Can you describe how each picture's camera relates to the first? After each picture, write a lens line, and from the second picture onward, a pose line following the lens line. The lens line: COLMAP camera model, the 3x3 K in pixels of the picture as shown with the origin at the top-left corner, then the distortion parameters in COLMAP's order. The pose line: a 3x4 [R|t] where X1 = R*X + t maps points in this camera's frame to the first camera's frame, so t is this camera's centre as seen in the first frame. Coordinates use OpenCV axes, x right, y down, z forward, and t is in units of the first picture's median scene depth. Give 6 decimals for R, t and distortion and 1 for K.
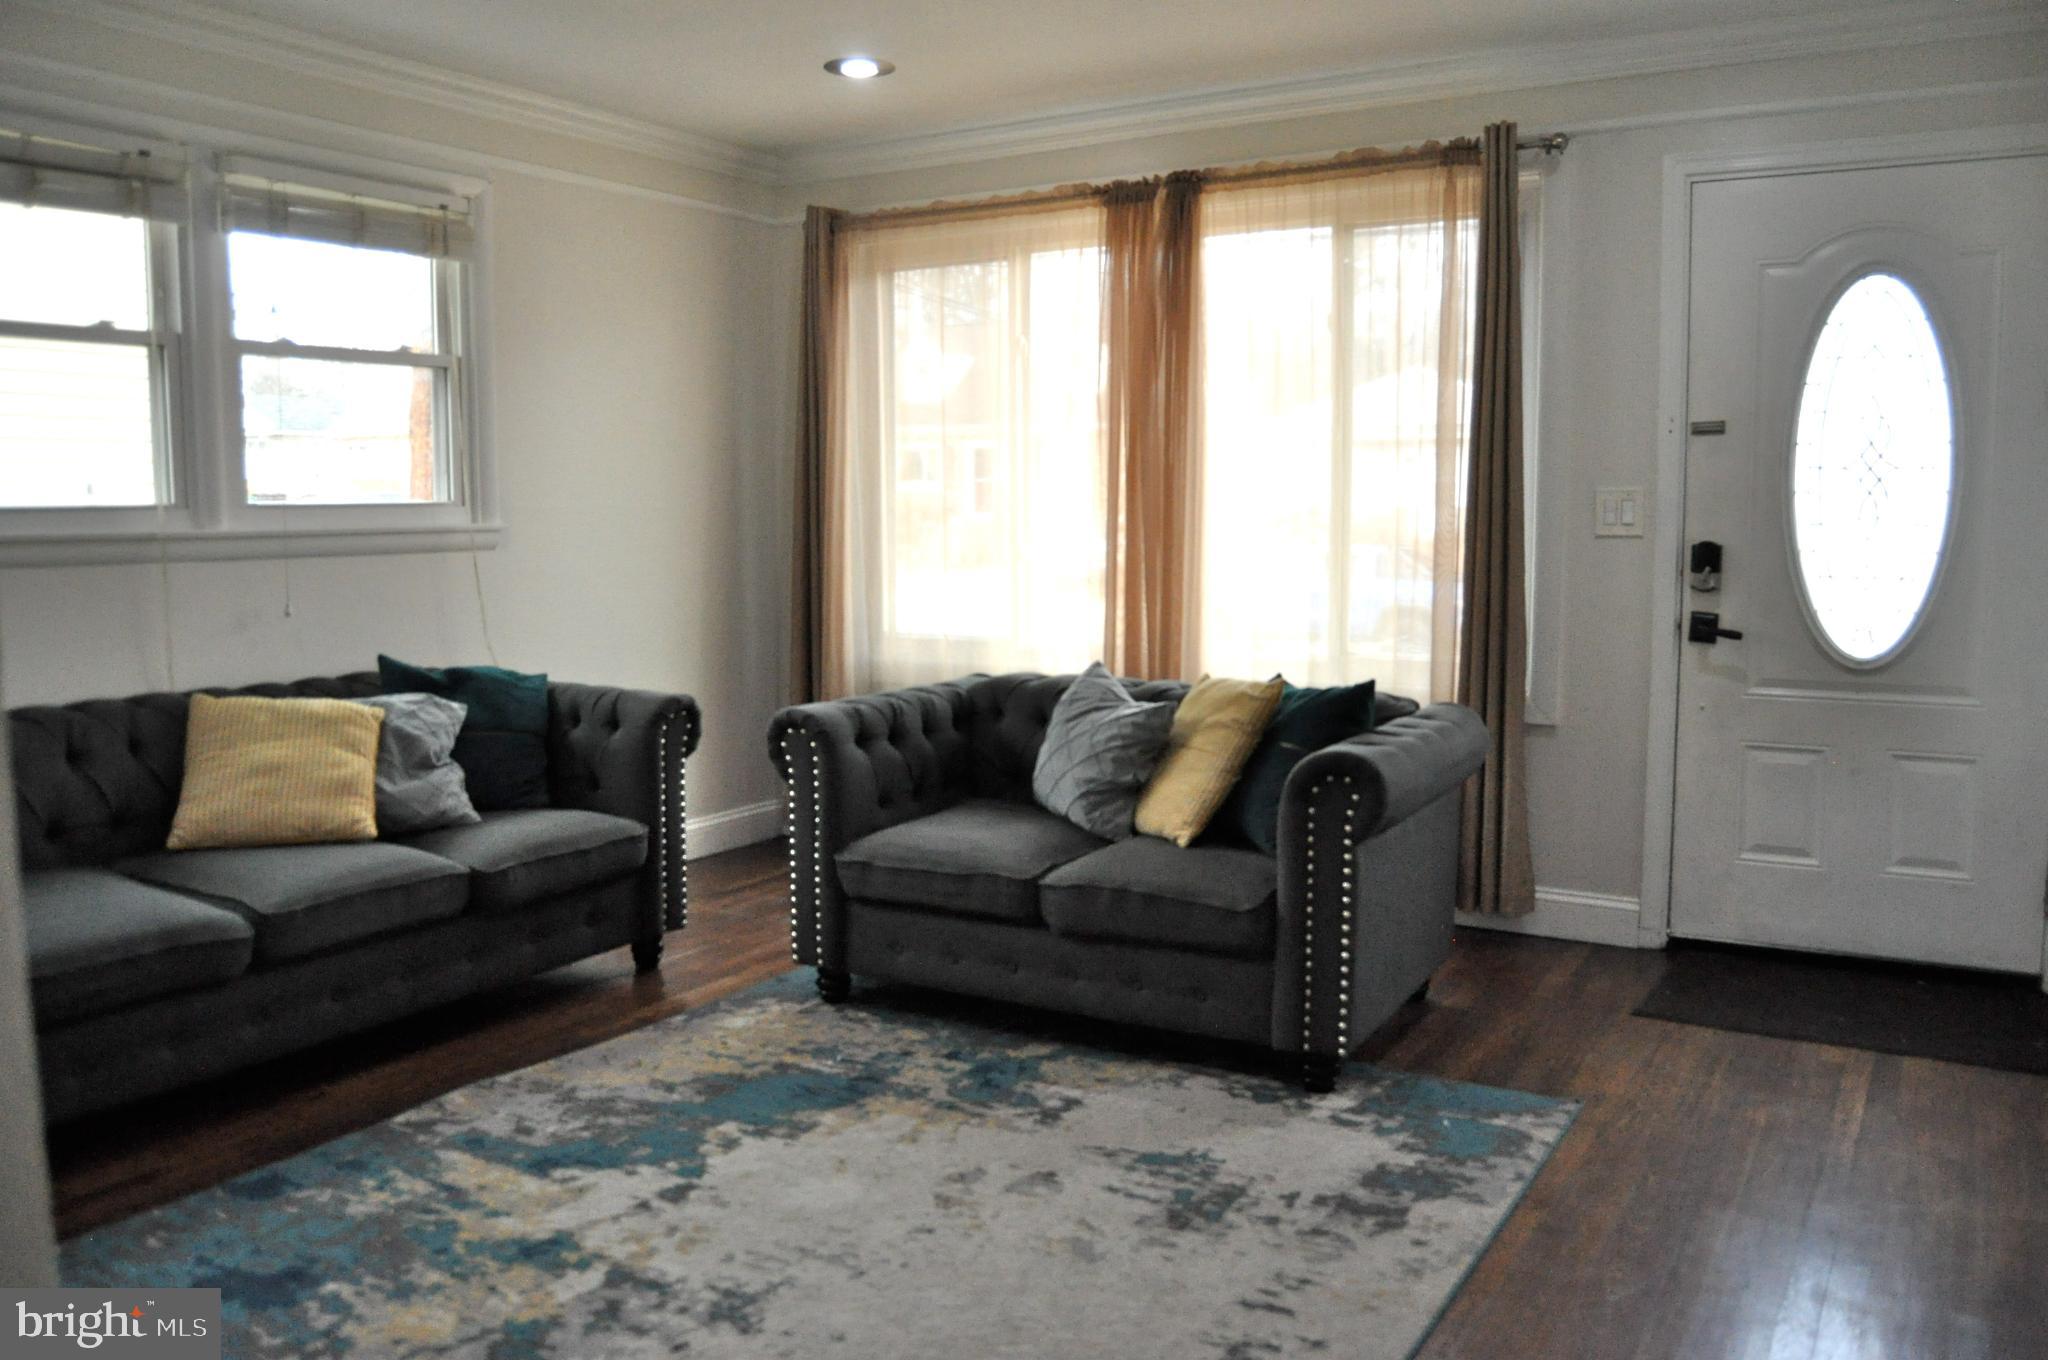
lens RADIAL K [[1592.5, 0, 1053.8], [0, 1592.5, 679.1], [0, 0, 1]] dist [-0.078952, 0.006372]
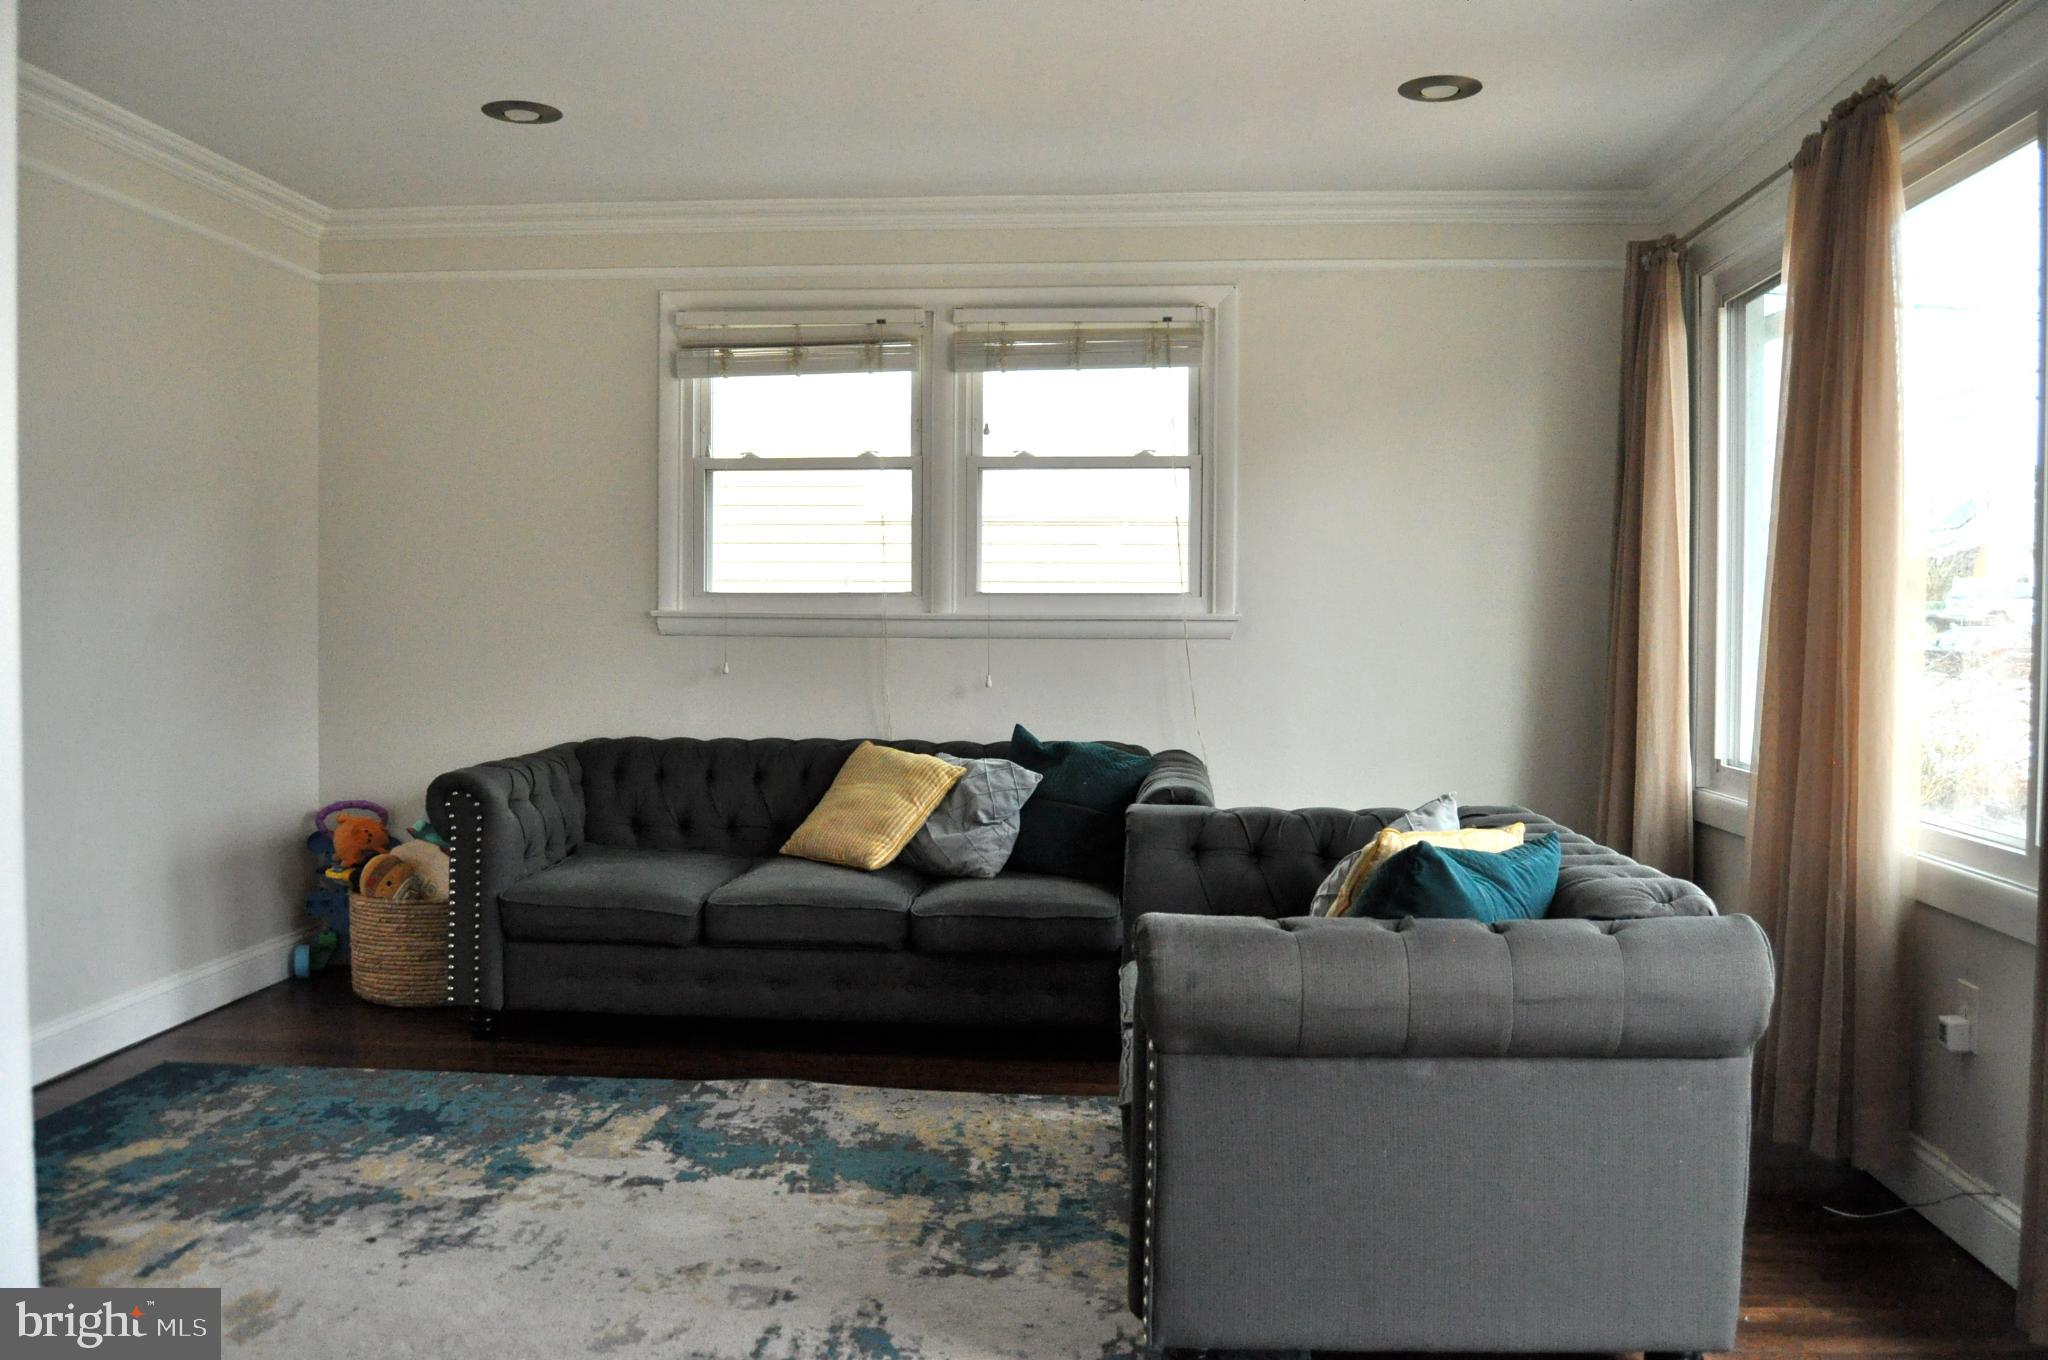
lens RADIAL K [[1647.5, 0, 1037.4], [0, 1647.5, 677.4], [0, 0, 1]] dist [-0.086489, 0.017646]
pose [[0.441519, 0.036095, -0.896526, 0.820892], [-0.099727, 0.994974, -0.009055, -0.050749], [0.891693, 0.093405, 0.442899, 0.608475]]
